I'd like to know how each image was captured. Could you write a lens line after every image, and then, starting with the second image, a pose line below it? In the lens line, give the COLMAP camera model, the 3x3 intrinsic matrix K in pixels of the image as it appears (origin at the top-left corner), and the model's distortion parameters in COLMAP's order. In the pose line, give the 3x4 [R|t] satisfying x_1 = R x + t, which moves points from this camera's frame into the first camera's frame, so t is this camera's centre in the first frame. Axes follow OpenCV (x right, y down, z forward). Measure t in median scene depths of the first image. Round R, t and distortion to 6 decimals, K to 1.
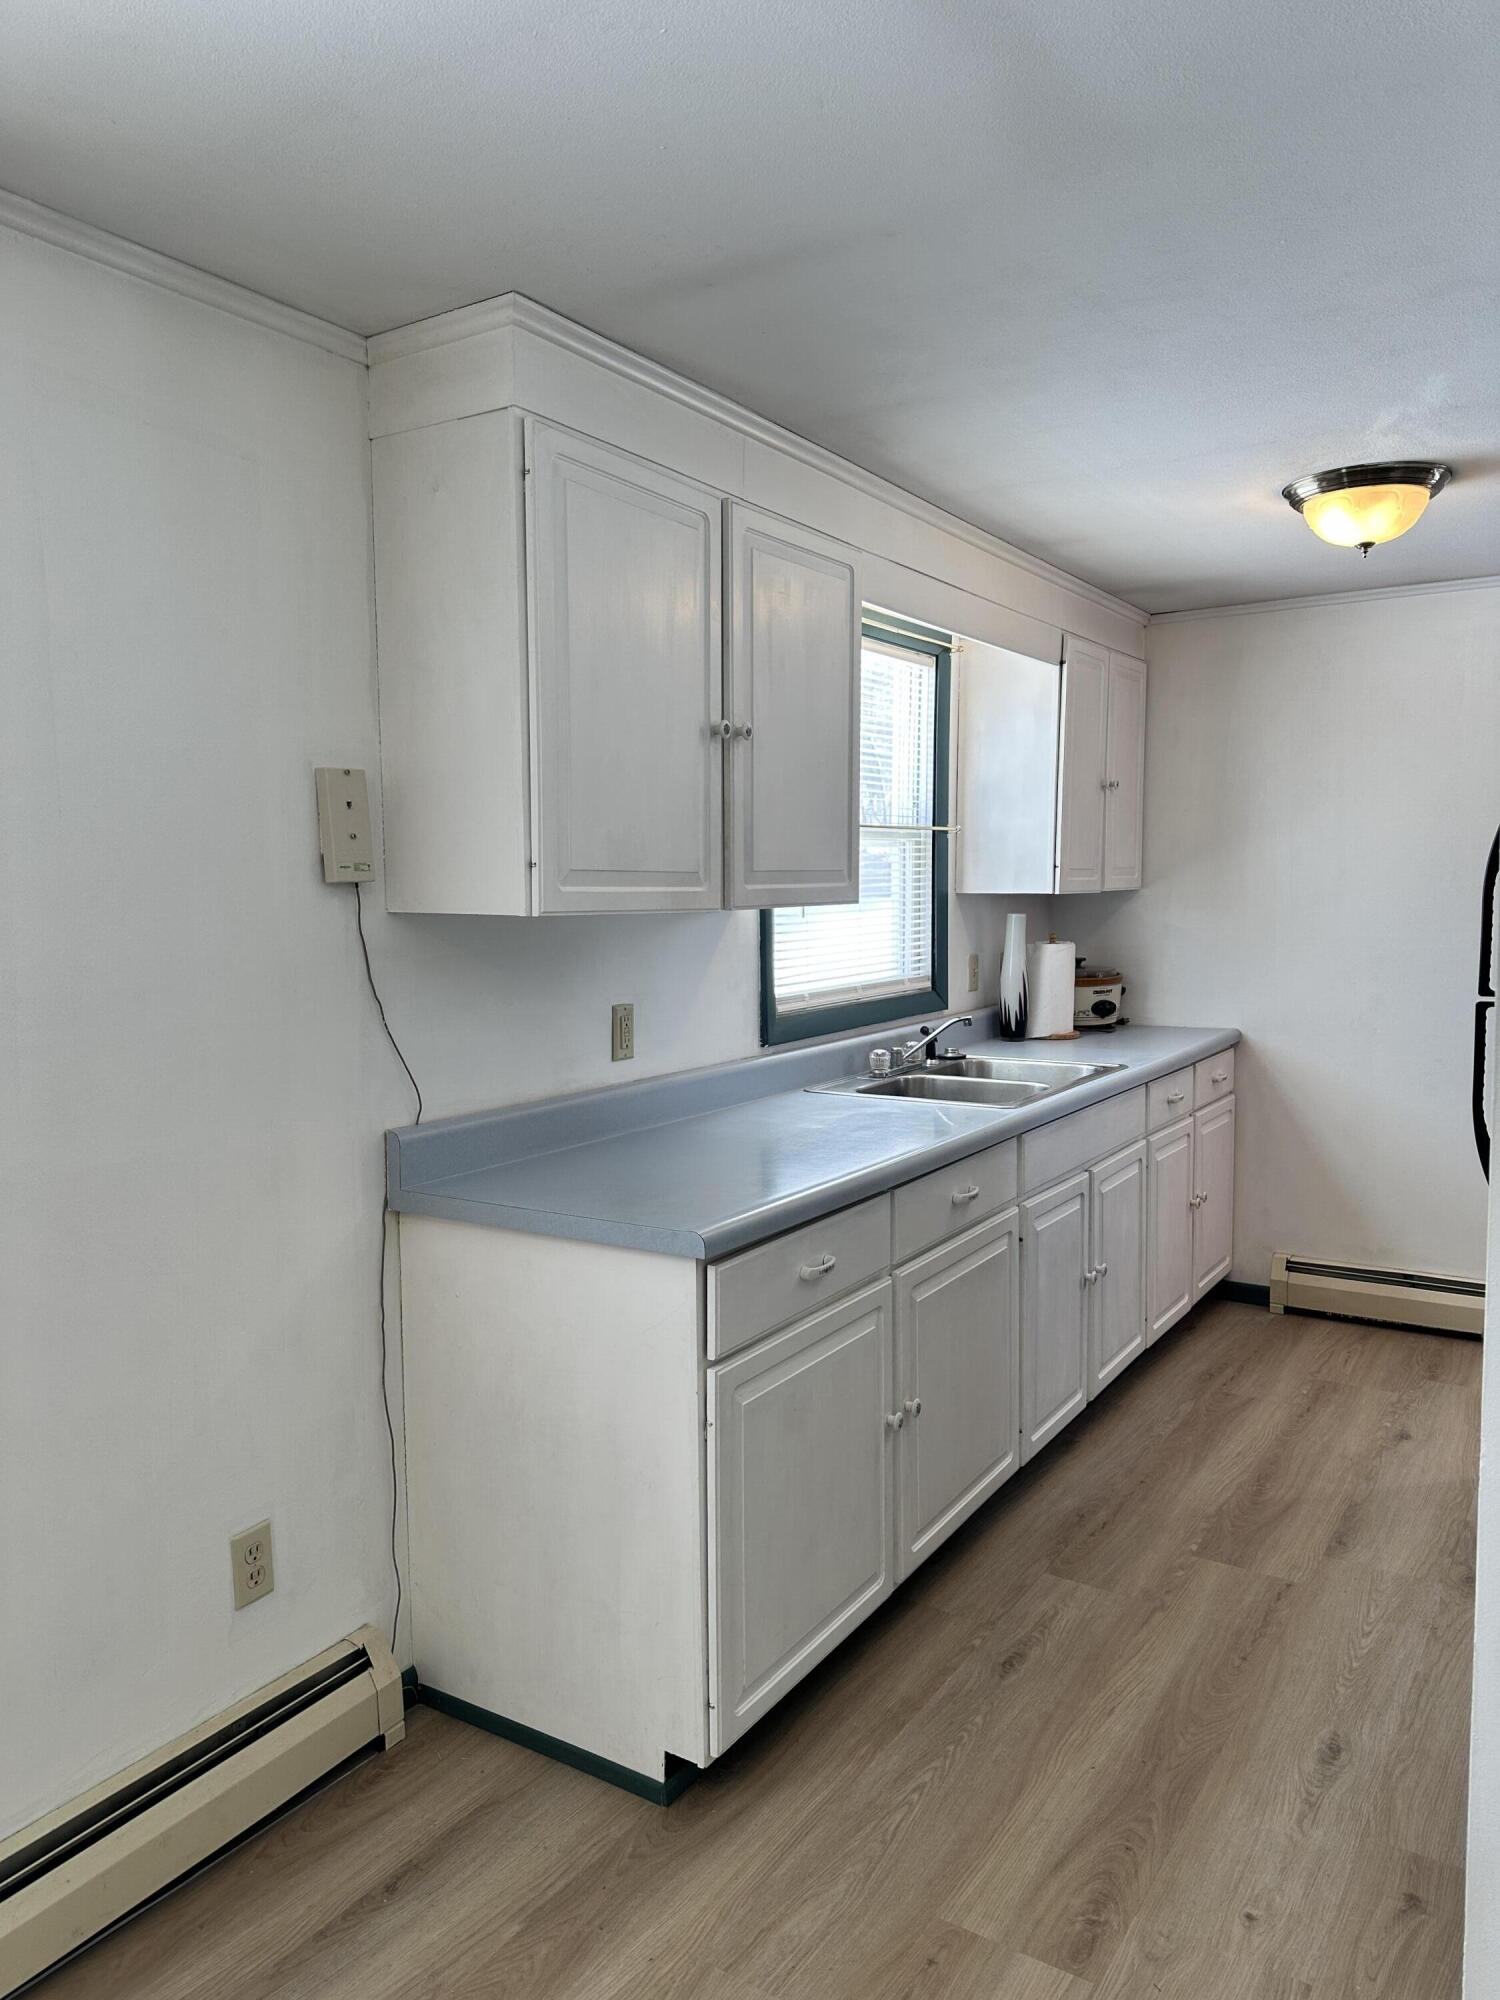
lens RADIAL K [[1428.4, 0, 750.0], [0, 1428.4, 1000.0], [0, 0, 1]] dist [0.003129, 0.002427]
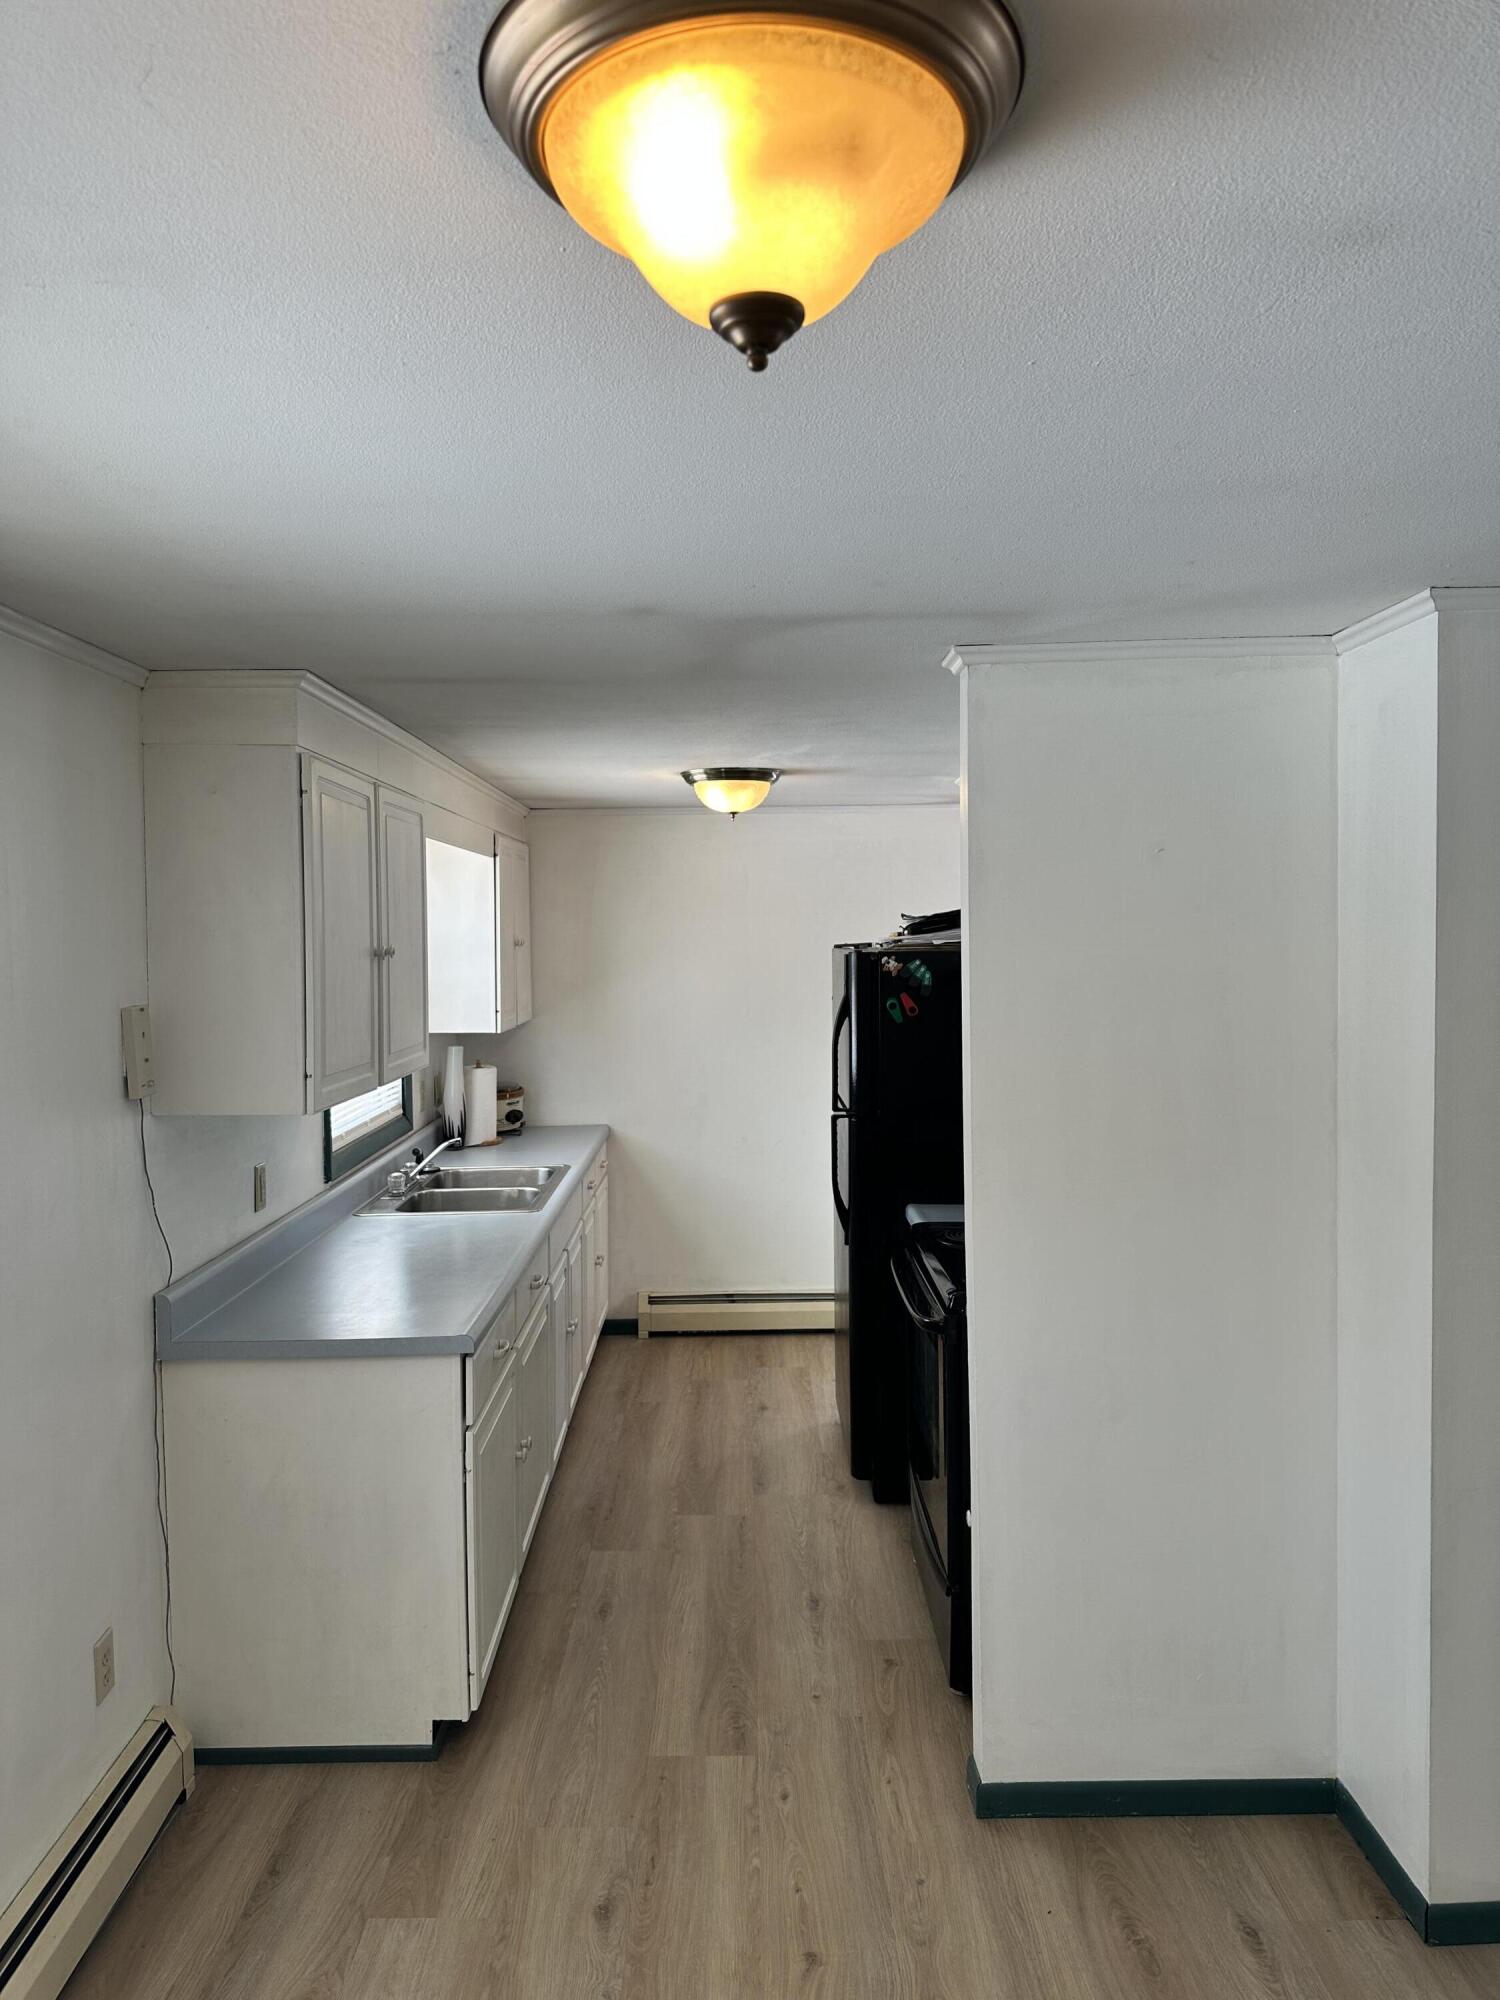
lens RADIAL K [[1397.8, 0, 750.0], [0, 1397.8, 1000.0], [0, 0, 1]] dist [0.005209, -0.002947]
pose [[0.842152, -0.025948, 0.538616, -0.384115], [0.047687, 0.998512, -0.026456, -0.086661], [-0.537128, 0.047965, 0.842136, -0.247510]]
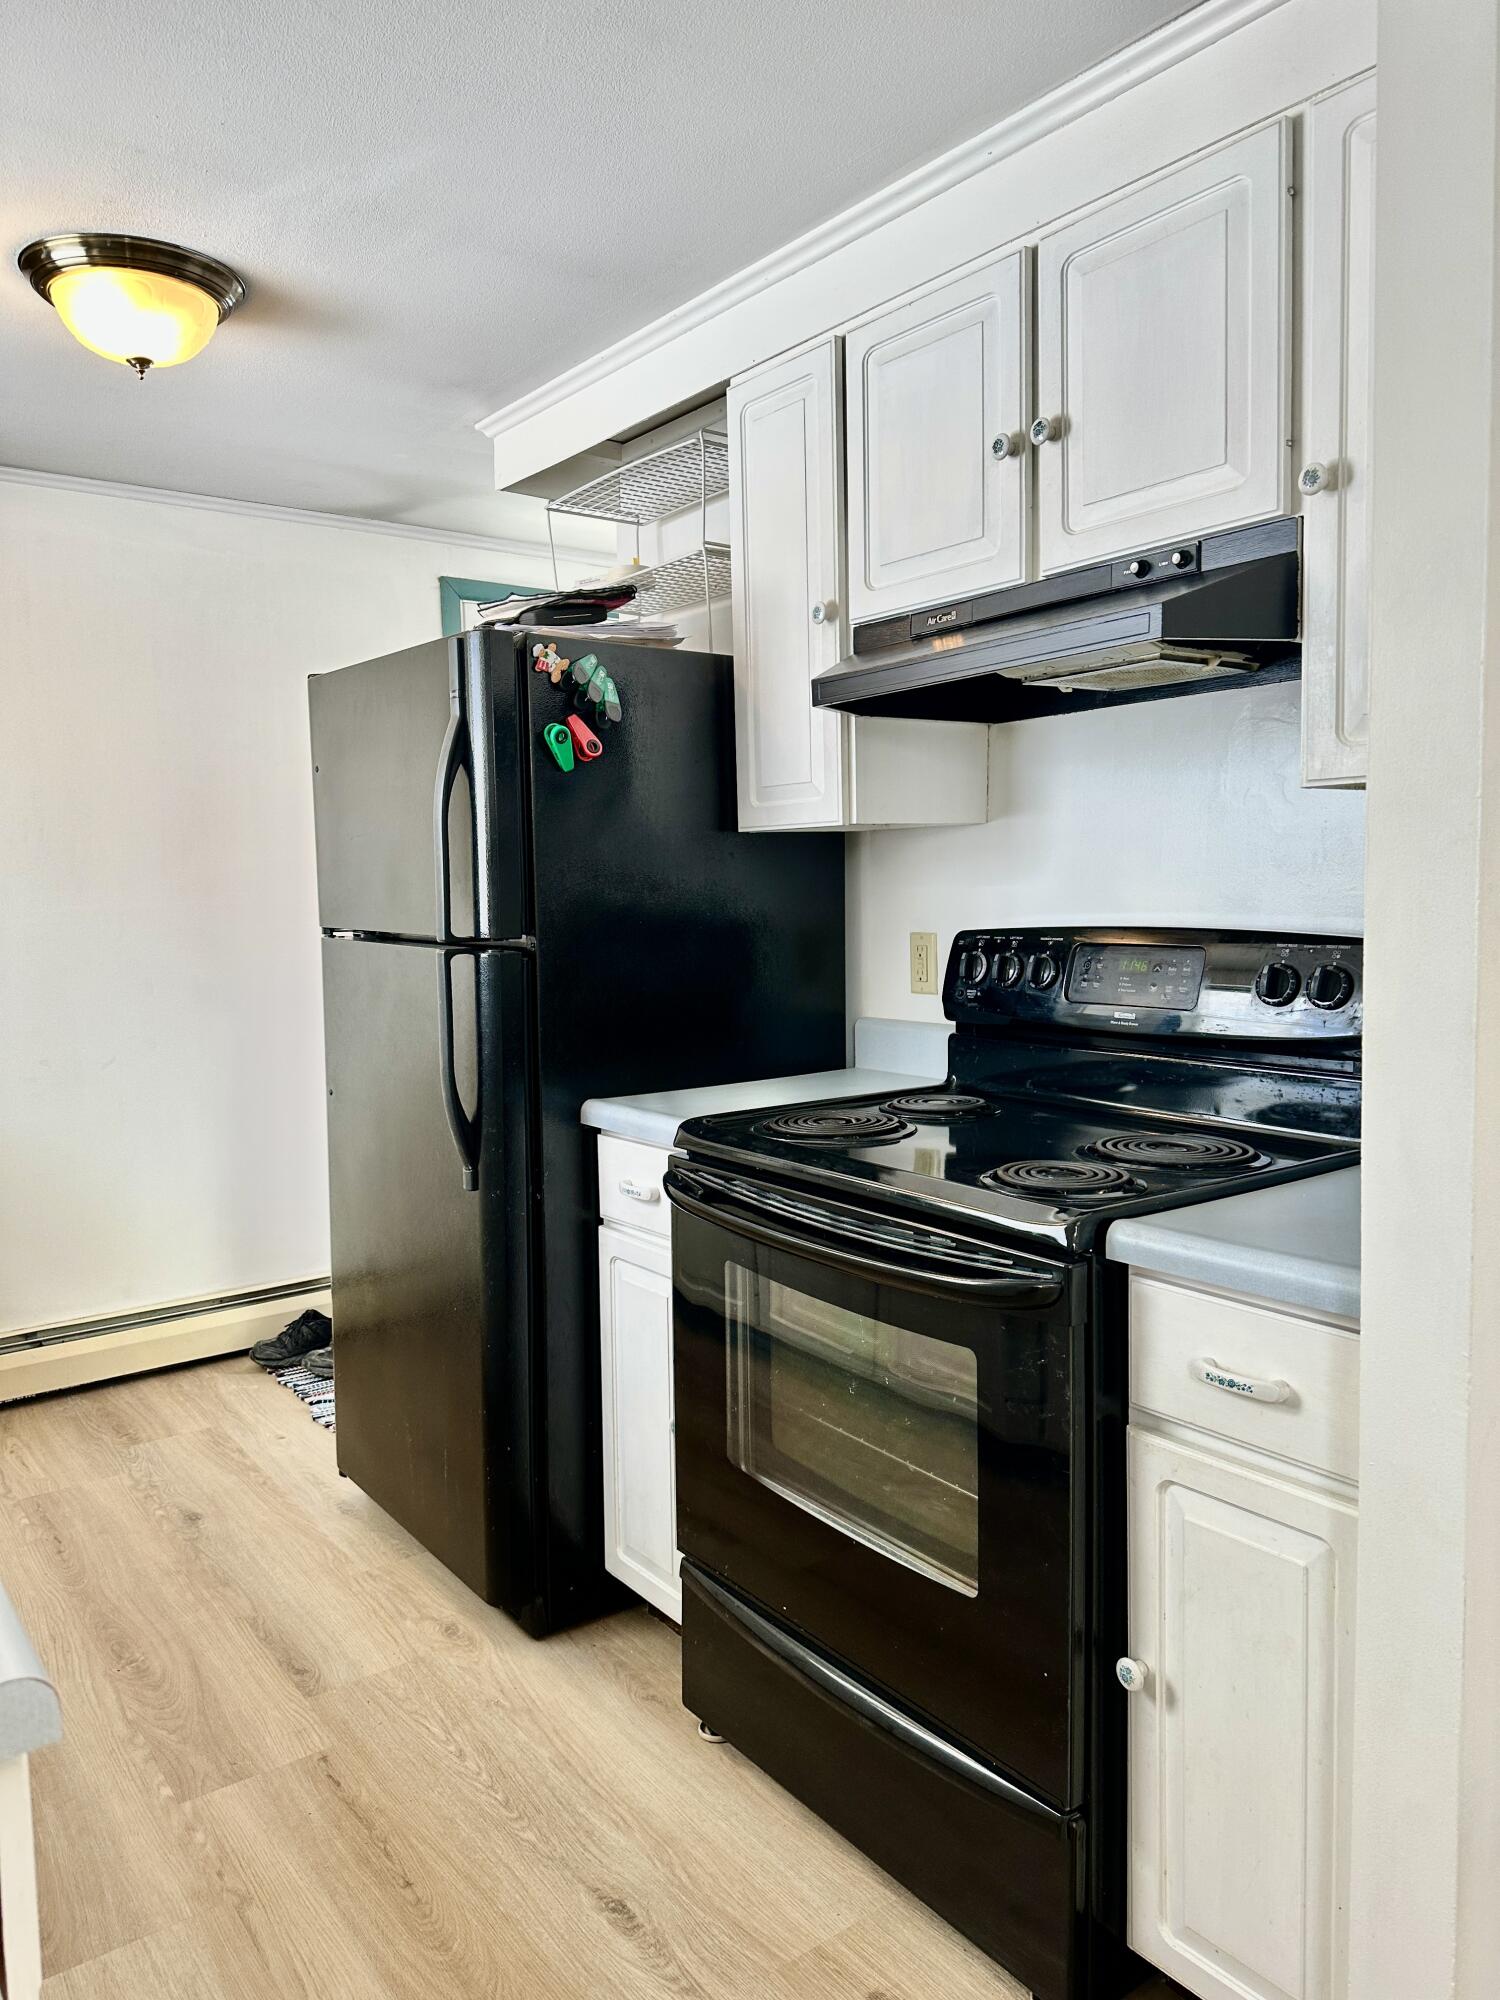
lens RADIAL K [[1415.0, 0, 750.5], [0, 1415.0, 1032.9], [0, 0, 1]] dist [0.002505, 0.000796]
pose [[0.361375, -0.105791, 0.926400, -0.186553], [0.092284, 0.992723, 0.077366, -0.002165], [-0.927842, 0.057534, 0.368508, 0.503077]]
